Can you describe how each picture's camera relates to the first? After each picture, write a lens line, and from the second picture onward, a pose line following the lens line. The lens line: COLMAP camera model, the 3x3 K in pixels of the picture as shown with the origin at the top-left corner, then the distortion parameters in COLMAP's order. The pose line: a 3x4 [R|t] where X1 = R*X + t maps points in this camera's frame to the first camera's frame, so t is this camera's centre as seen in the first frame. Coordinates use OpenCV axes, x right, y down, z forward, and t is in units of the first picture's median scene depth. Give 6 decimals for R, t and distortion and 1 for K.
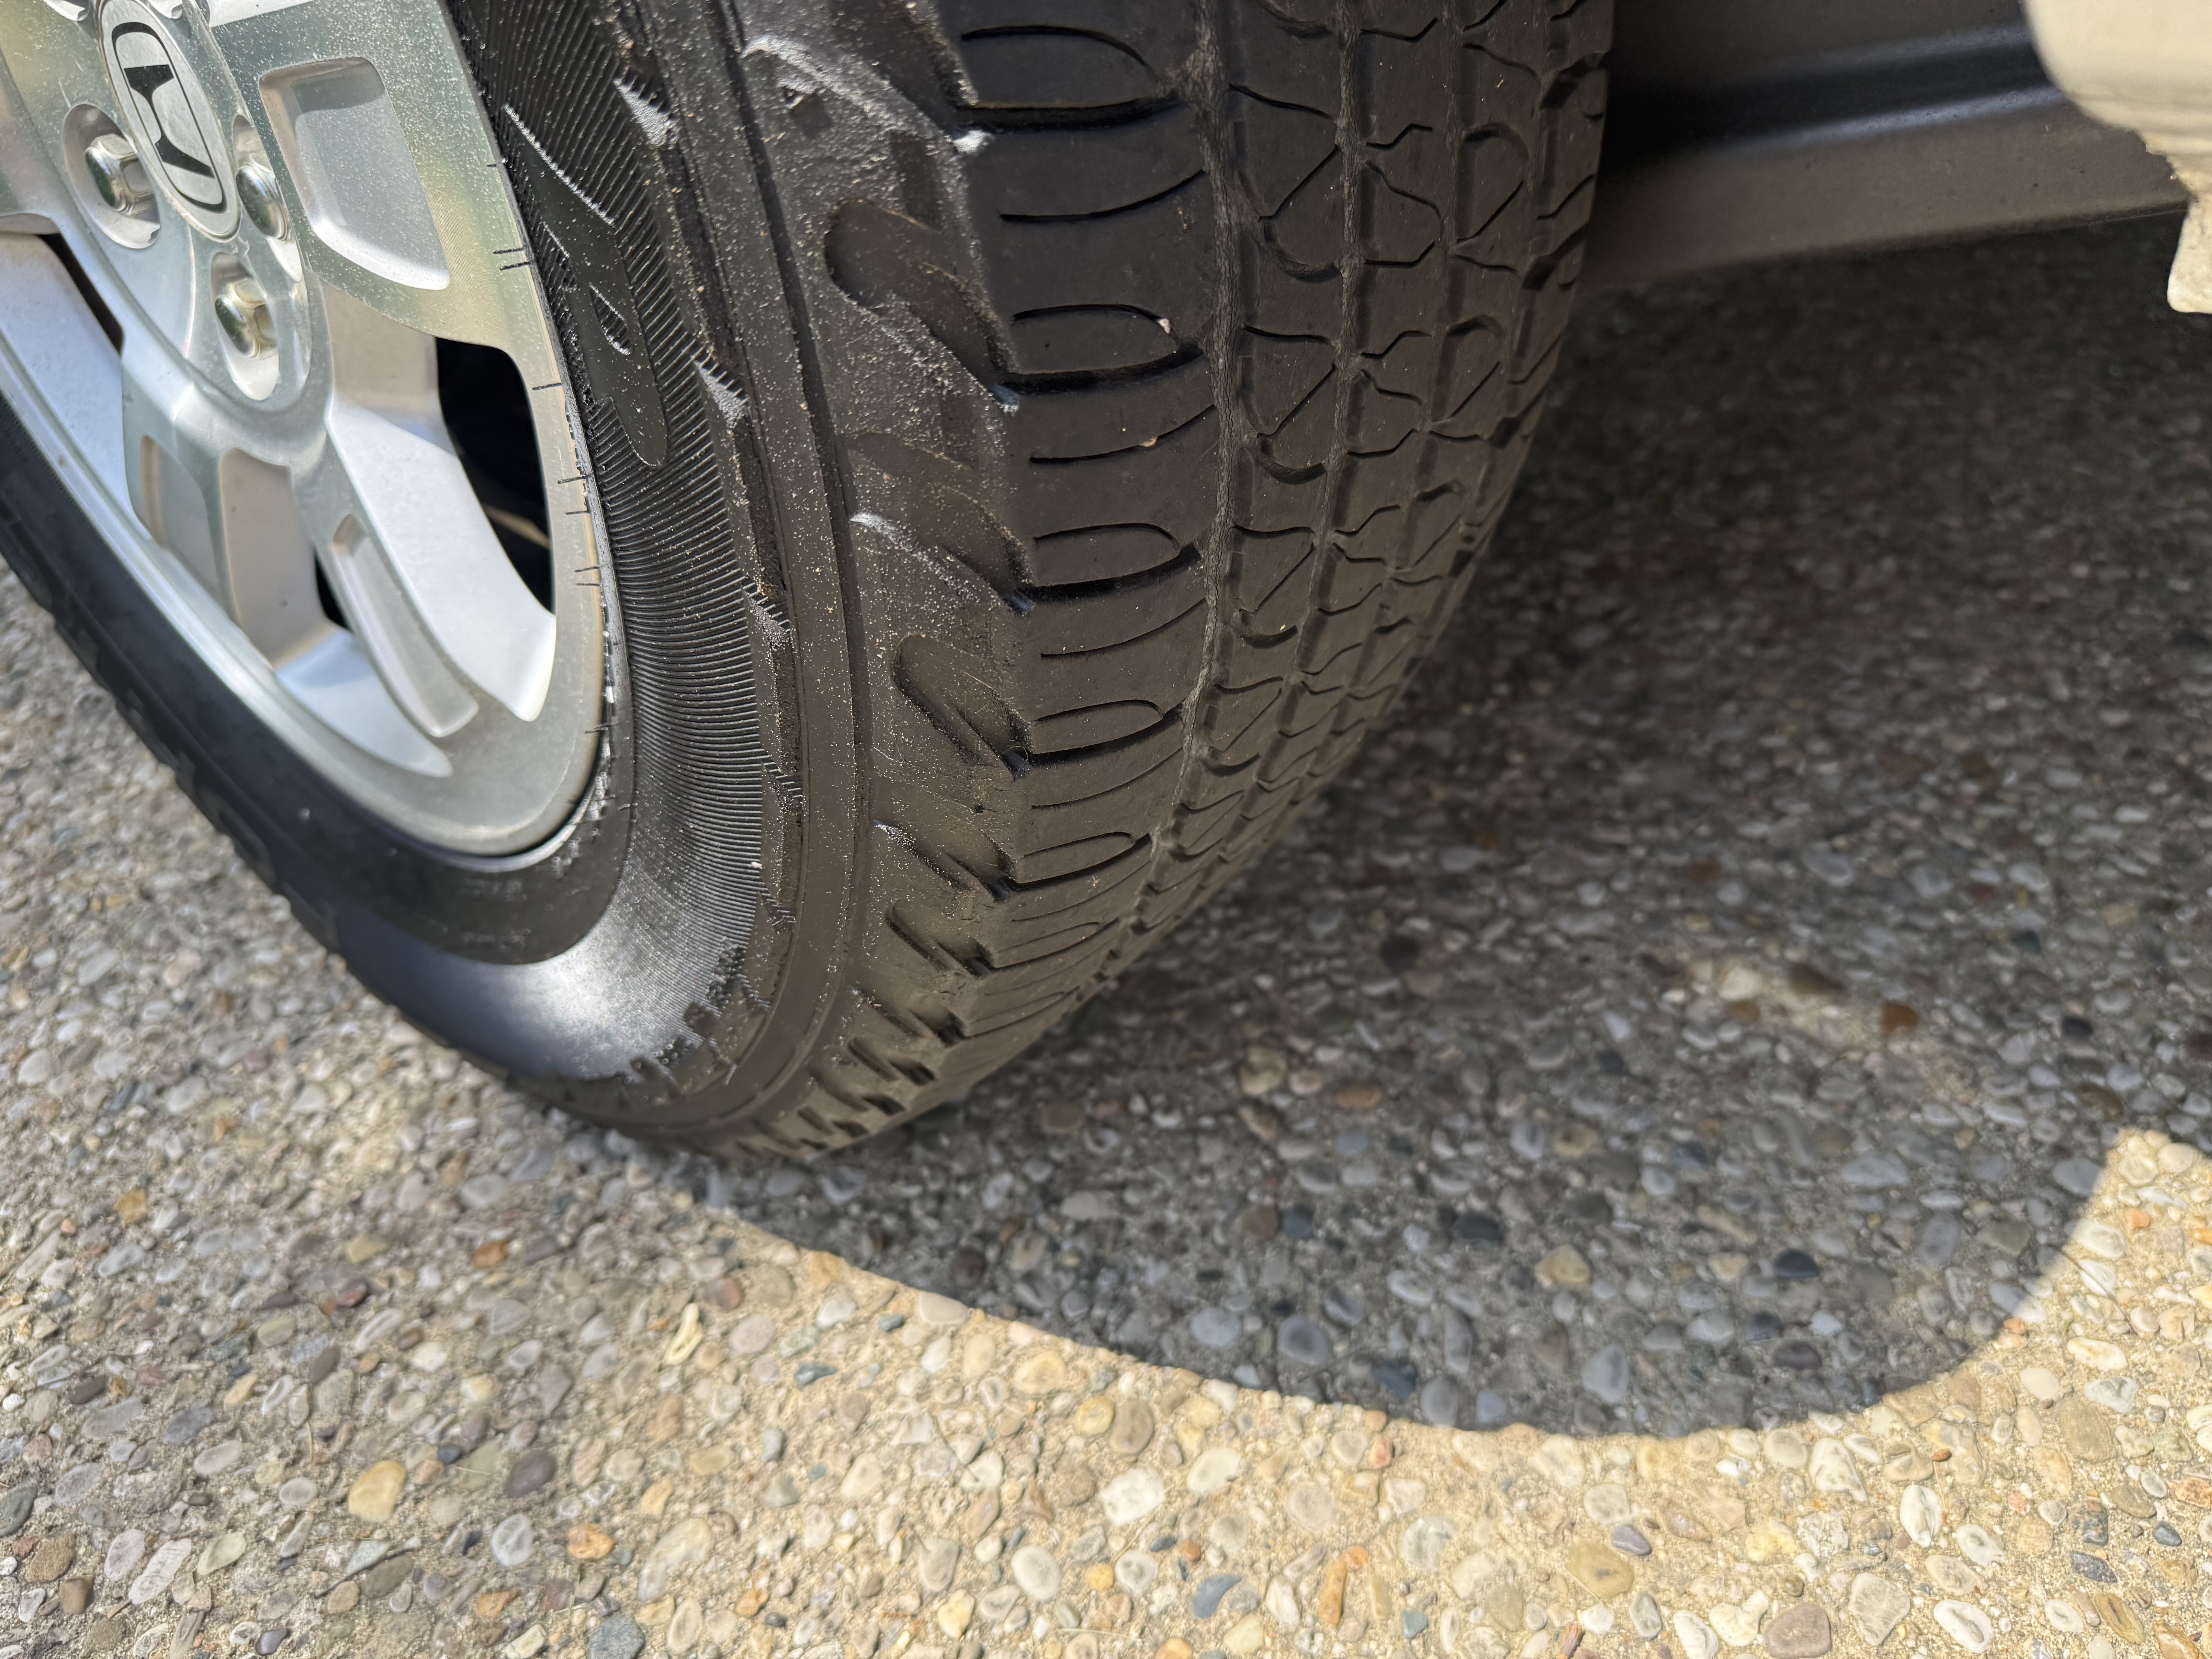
lens RADIAL K [[1593.2, 0, 1115.8], [0, 1593.2, 831.9], [0, 0, 1]] dist [0.020159, -0.023751]
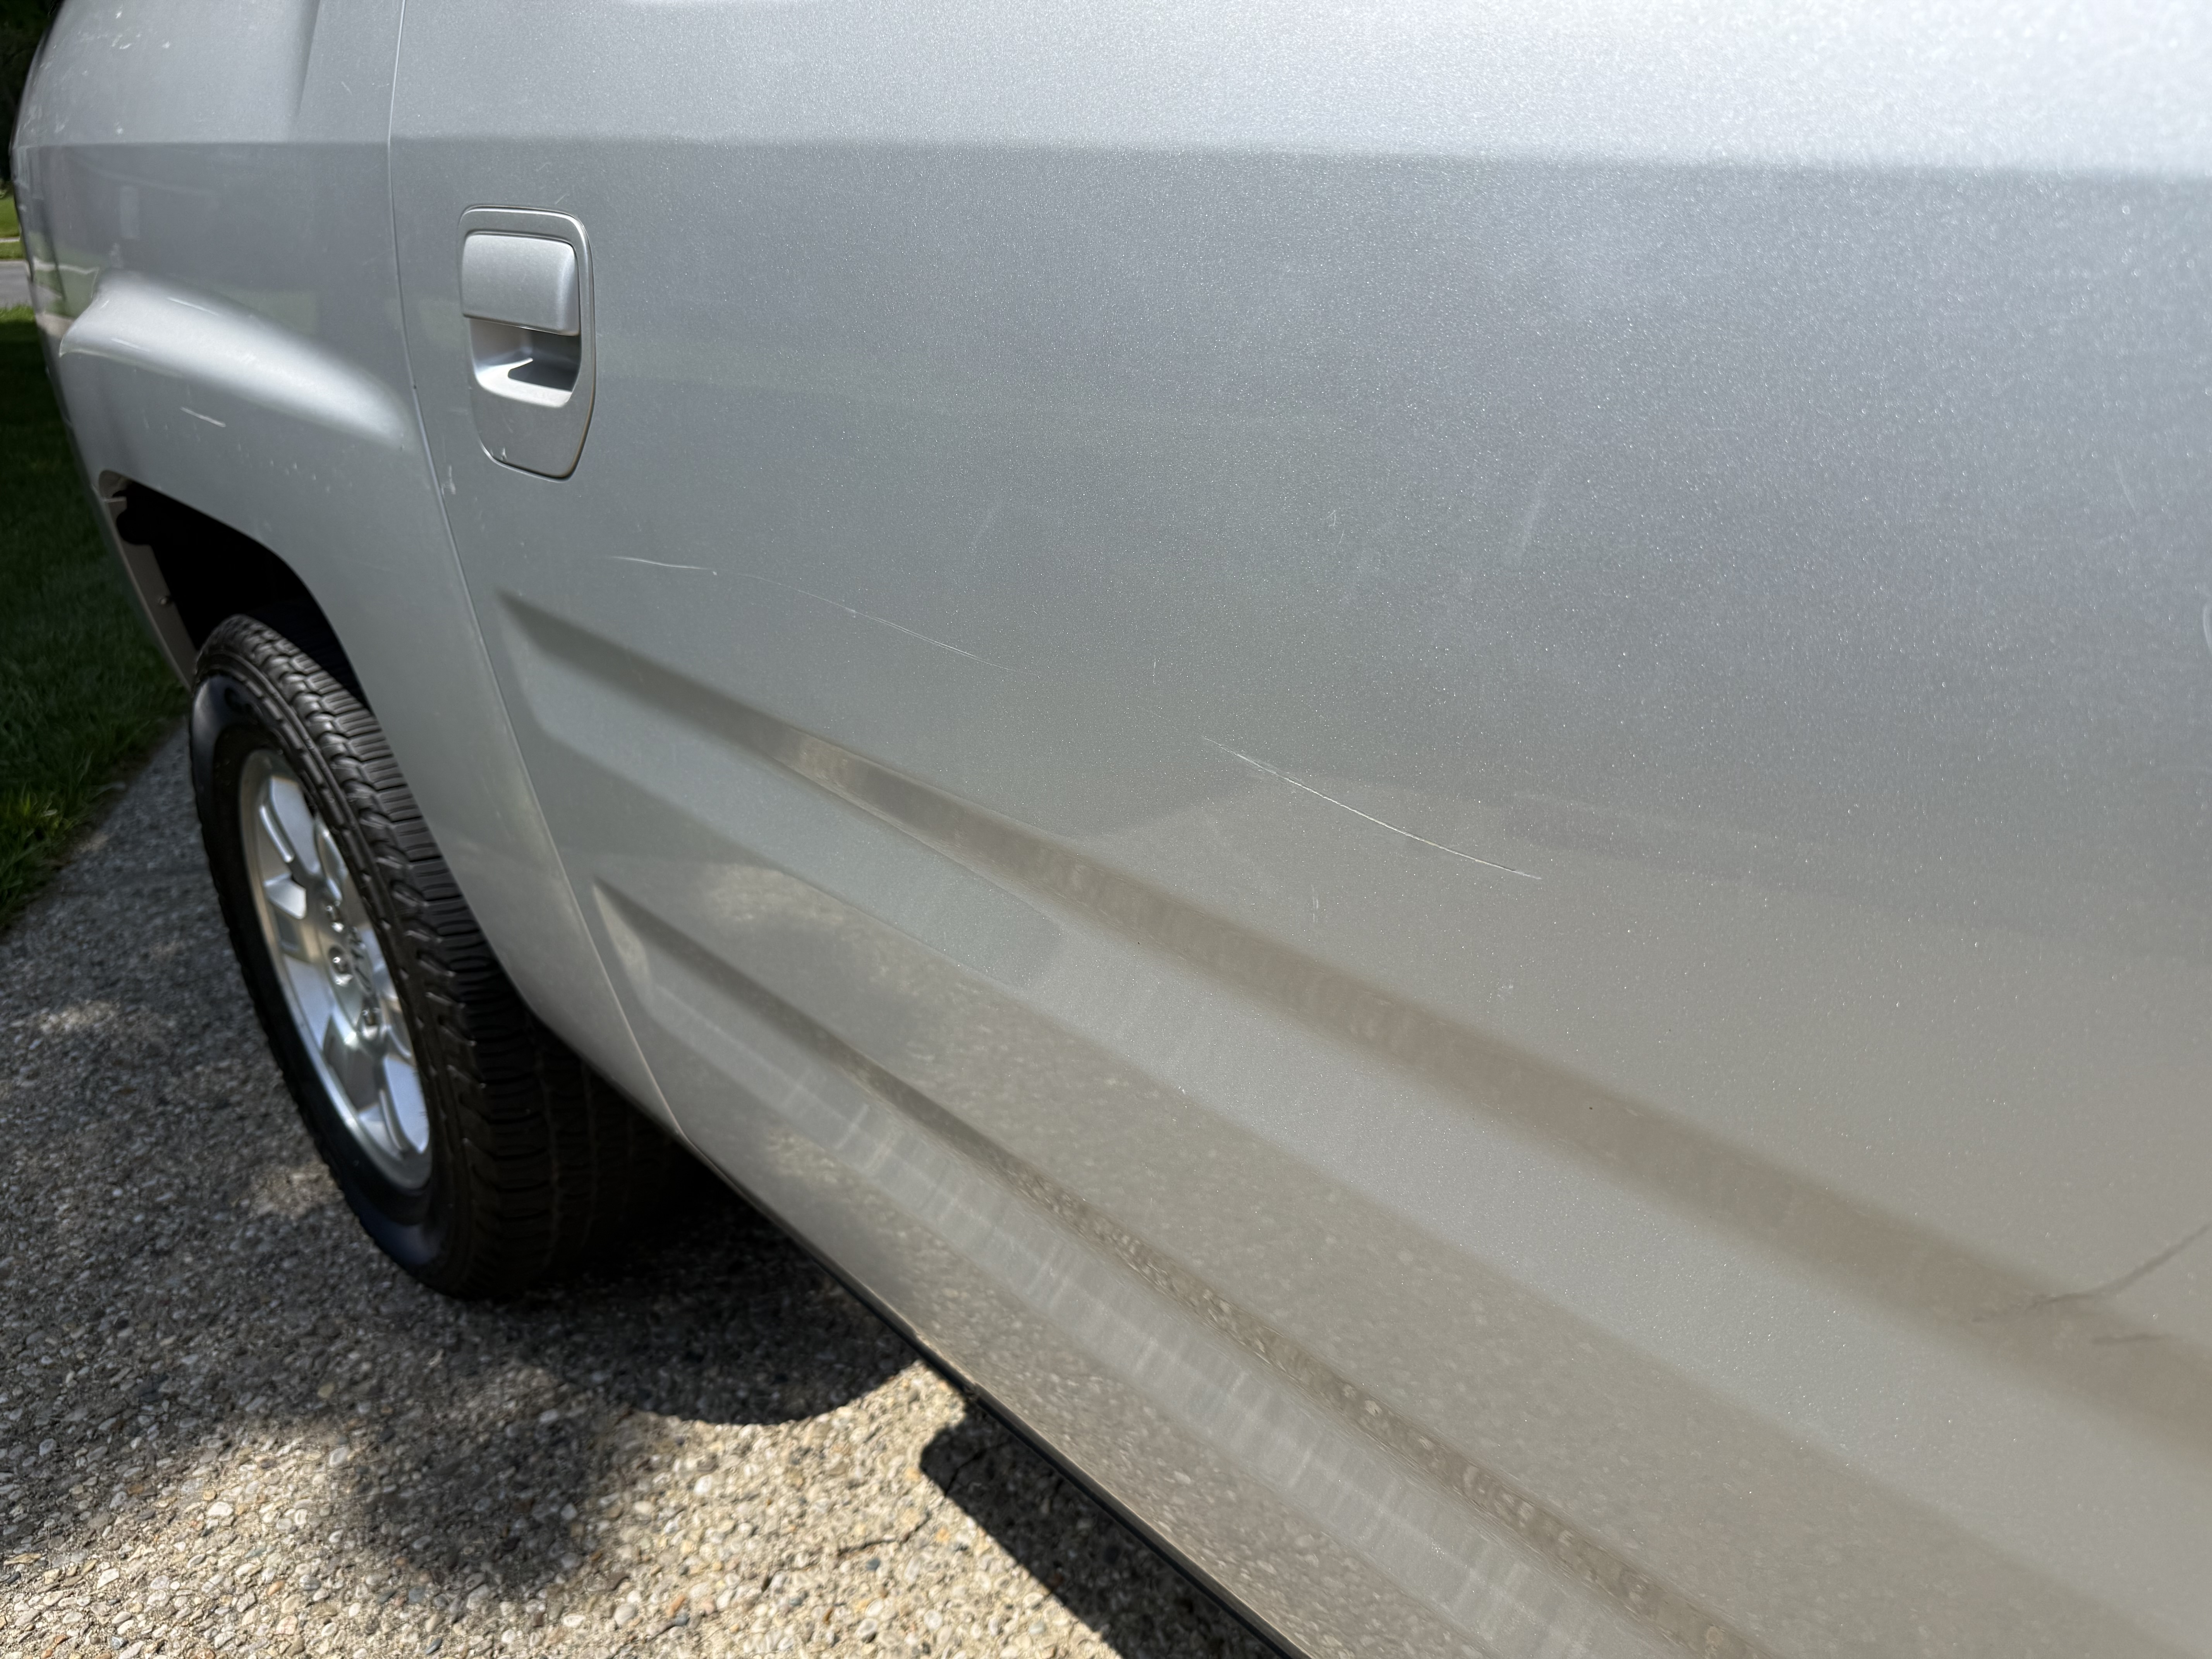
lens RADIAL K [[1593.2, 0, 1124.0], [0, 1593.2, 879.6], [0, 0, 1]] dist [0.020159, -0.023751]
pose [[0.990591, 0.122756, -0.060499, 0.936899], [-0.132422, 0.971366, -0.197264, -0.120568], [0.034551, 0.203420, 0.978482, -1.803481]]
